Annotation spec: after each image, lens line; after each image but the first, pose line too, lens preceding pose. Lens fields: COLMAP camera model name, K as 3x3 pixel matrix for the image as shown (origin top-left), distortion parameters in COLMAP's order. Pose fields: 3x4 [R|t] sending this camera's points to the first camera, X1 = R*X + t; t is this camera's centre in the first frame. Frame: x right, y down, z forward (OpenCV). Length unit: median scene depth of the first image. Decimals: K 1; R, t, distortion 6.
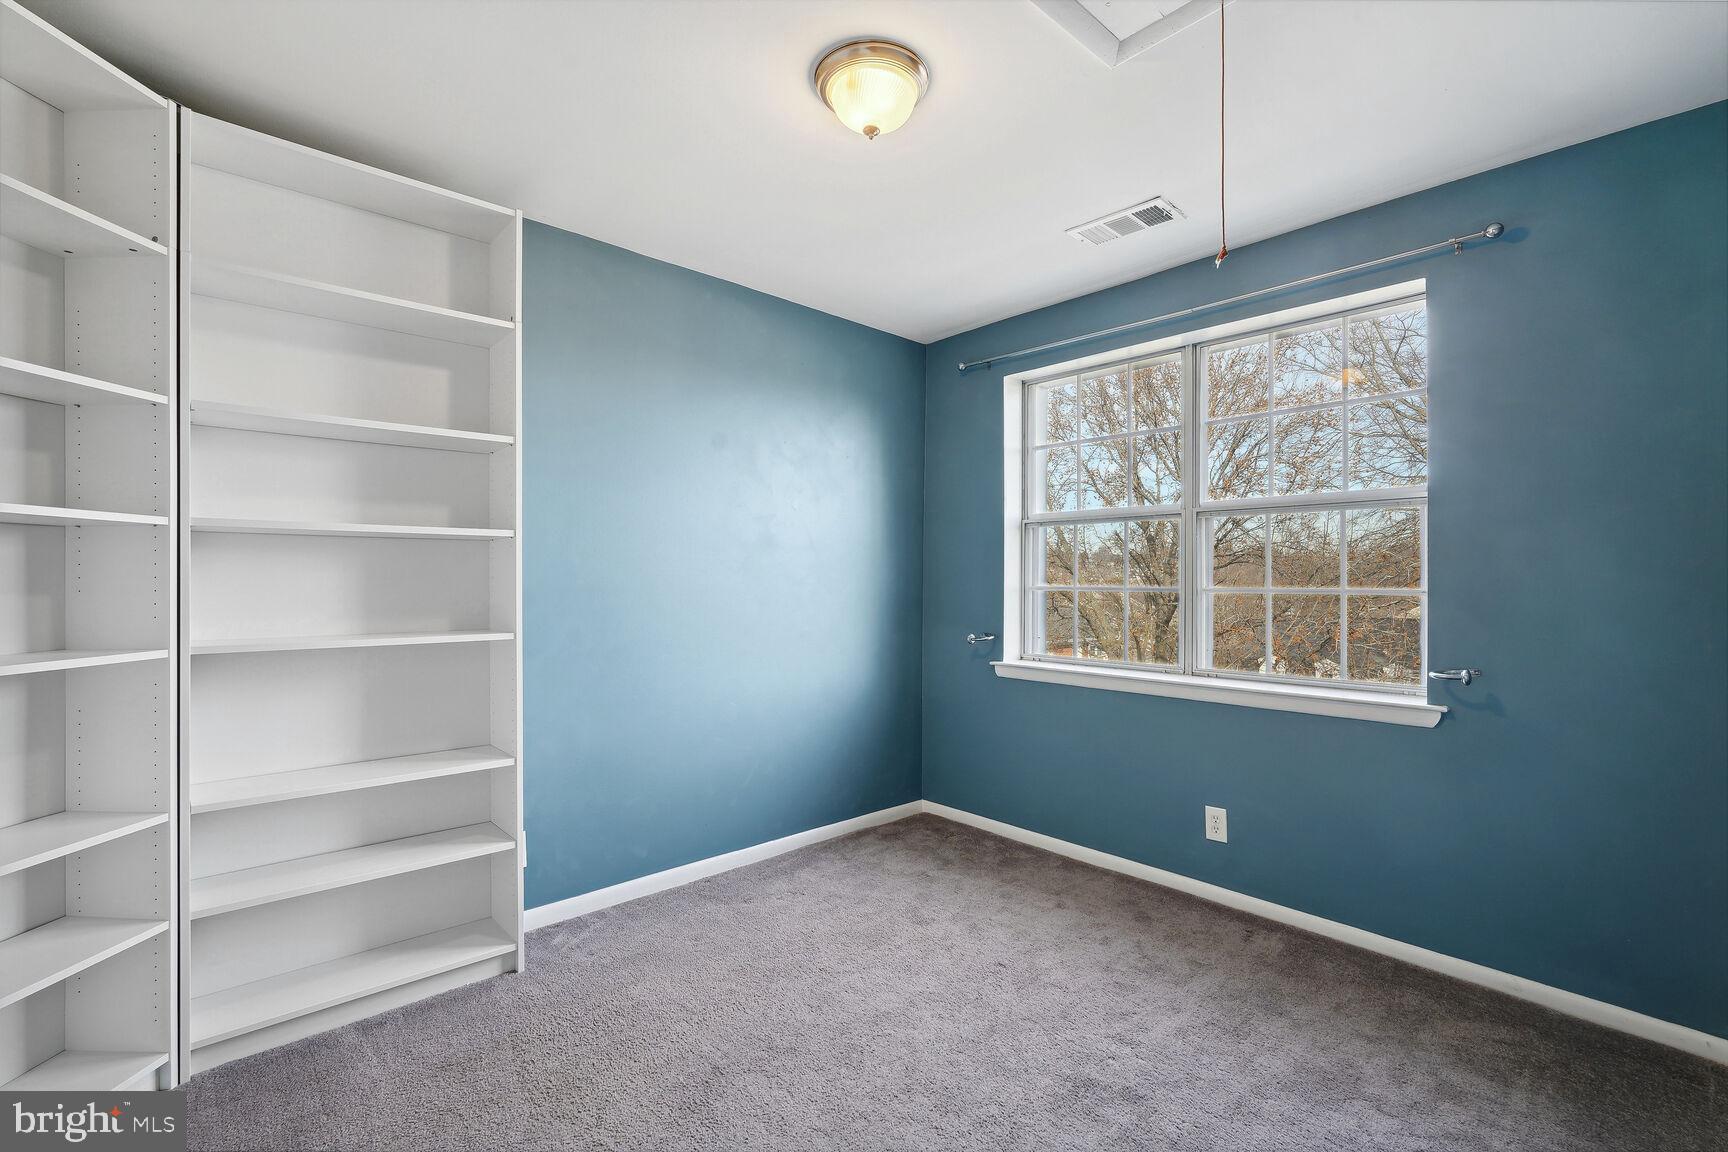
lens RADIAL K [[778.9, 0, 853.2], [0, 778.9, 576.5], [0, 0, 1]] dist [-0.007929, 0.003869]
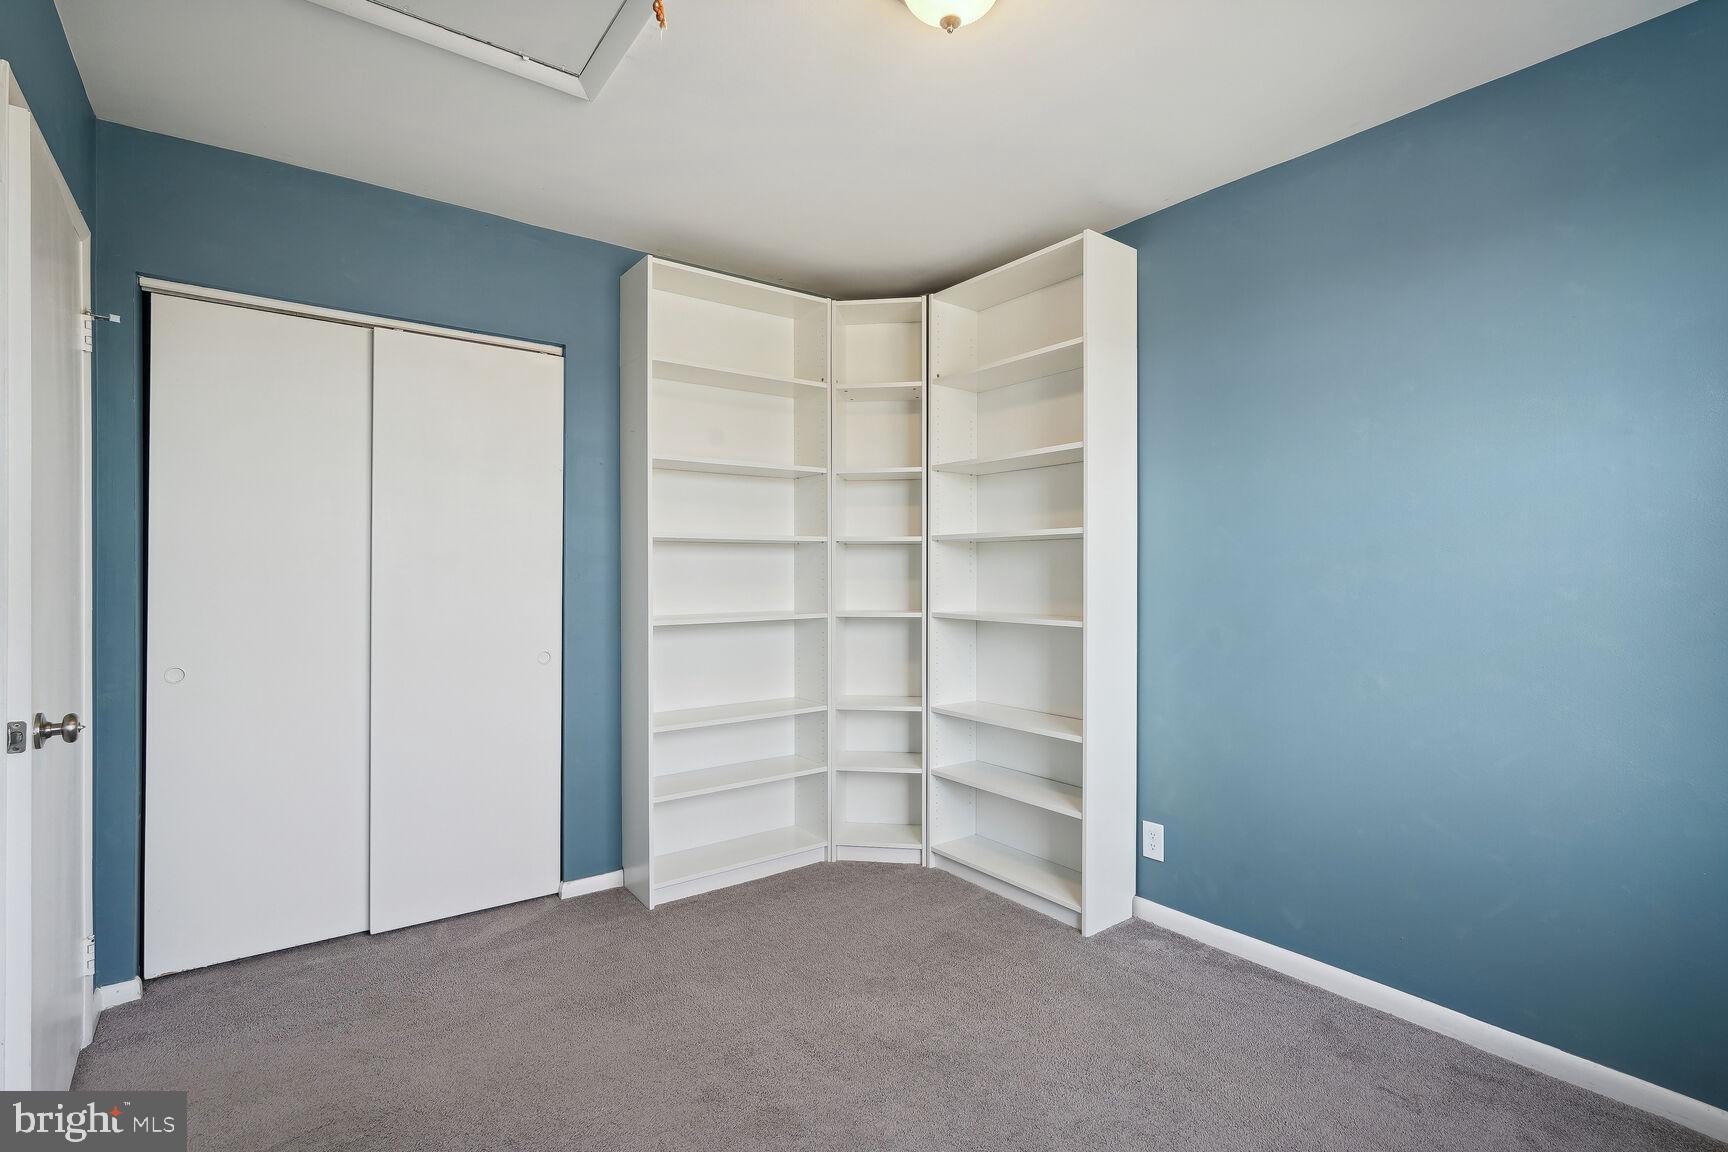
lens RADIAL K [[778.9, 0, 852.0], [0, 778.9, 577.7], [0, 0, 1]] dist [-0.007929, 0.003869]
pose [[-0.089117, -0.001534, -0.996020, 0.704583], [0.001840, 0.999997, -0.001705, 0.015037], [0.996019, -0.001985, -0.089114, 0.812997]]
